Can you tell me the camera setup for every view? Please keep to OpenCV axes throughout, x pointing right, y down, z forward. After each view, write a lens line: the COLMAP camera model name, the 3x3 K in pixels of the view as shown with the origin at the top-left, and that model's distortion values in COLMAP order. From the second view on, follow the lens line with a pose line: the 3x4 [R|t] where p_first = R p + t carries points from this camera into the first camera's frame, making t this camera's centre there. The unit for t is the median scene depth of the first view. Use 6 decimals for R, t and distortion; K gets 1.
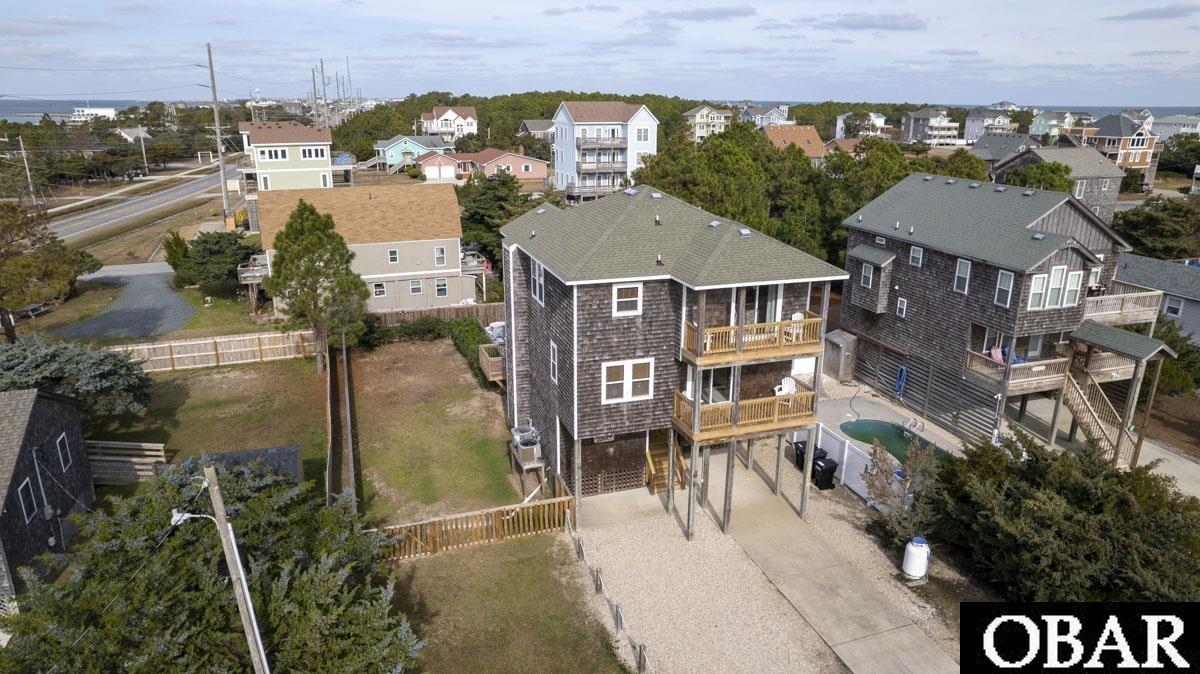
lens RADIAL K [[768.9, 0, 597.7], [0, 768.9, 343.2], [0, 0, 1]] dist [-0.076684, 0.065292]
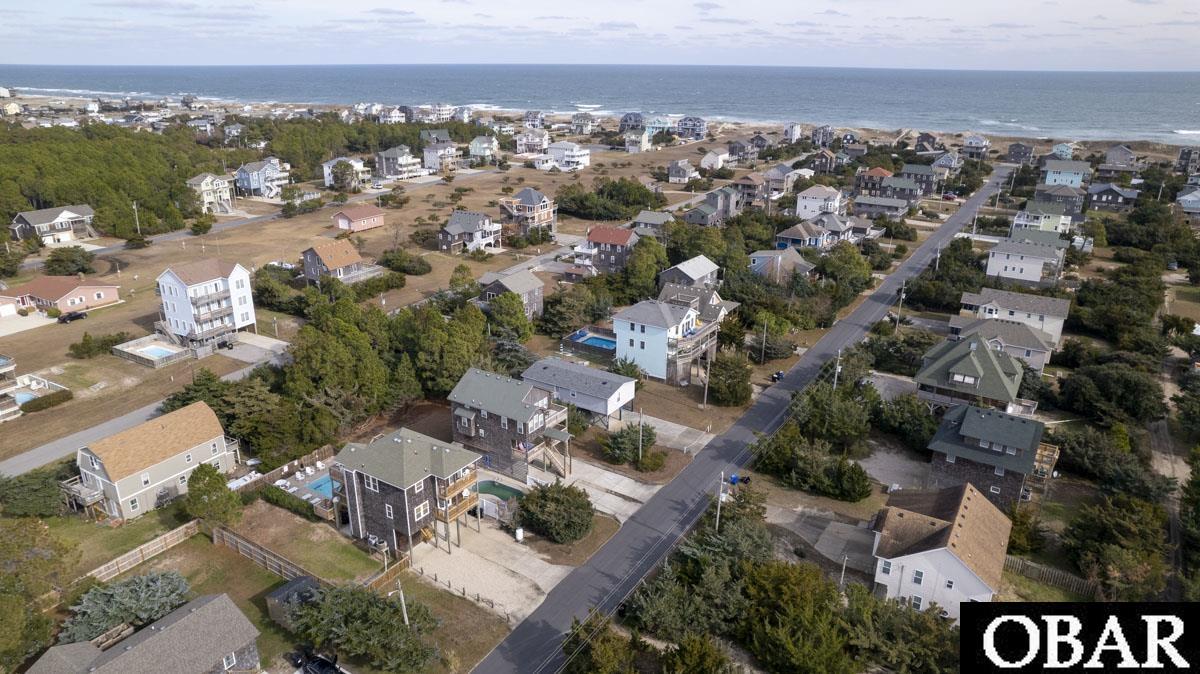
lens RADIAL K [[768.9, 0, 597.7], [0, 768.9, 343.2], [0, 0, 1]] dist [-0.076684, 0.065292]
pose [[0.778005, -0.219184, 0.588783, -0.805329], [0.190893, 0.975333, 0.110841, -0.611055], [-0.598554, 0.026160, 0.800655, -1.388857]]
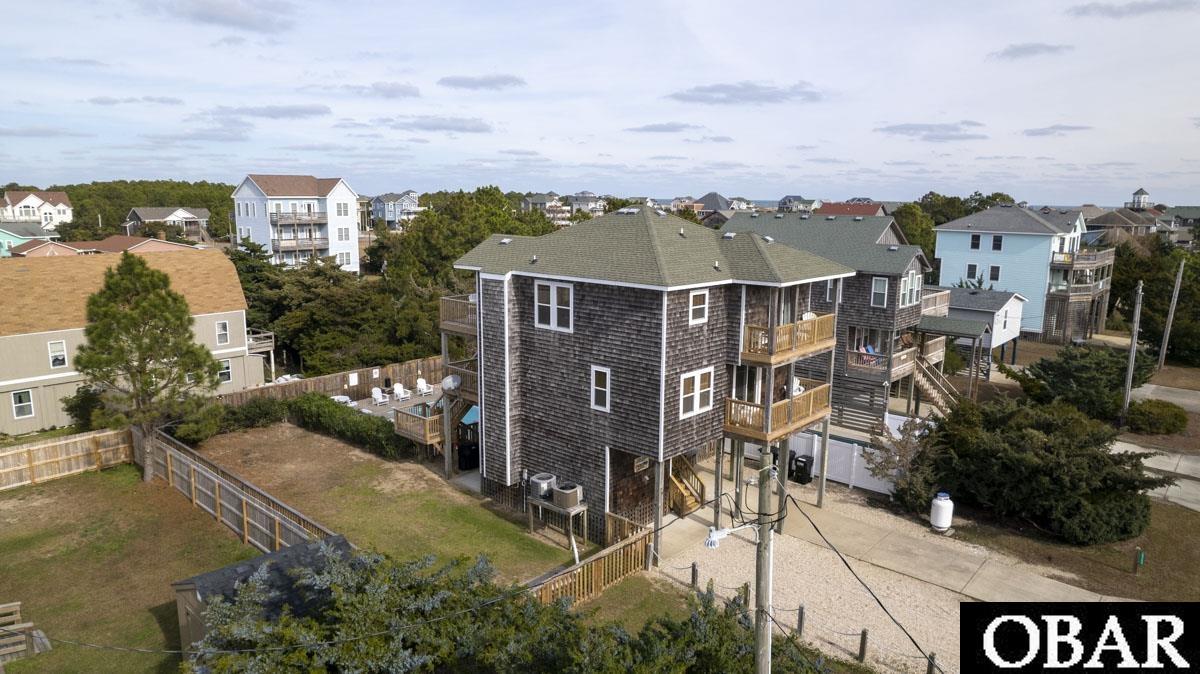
lens RADIAL K [[768.9, 0, 597.7], [0, 768.9, 343.2], [0, 0, 1]] dist [-0.076684, 0.065292]
pose [[0.869933, -0.088872, 0.485096, -0.426237], [0.145520, 0.986091, -0.080308, 0.037756], [-0.471212, 0.140454, 0.870765, 0.165096]]
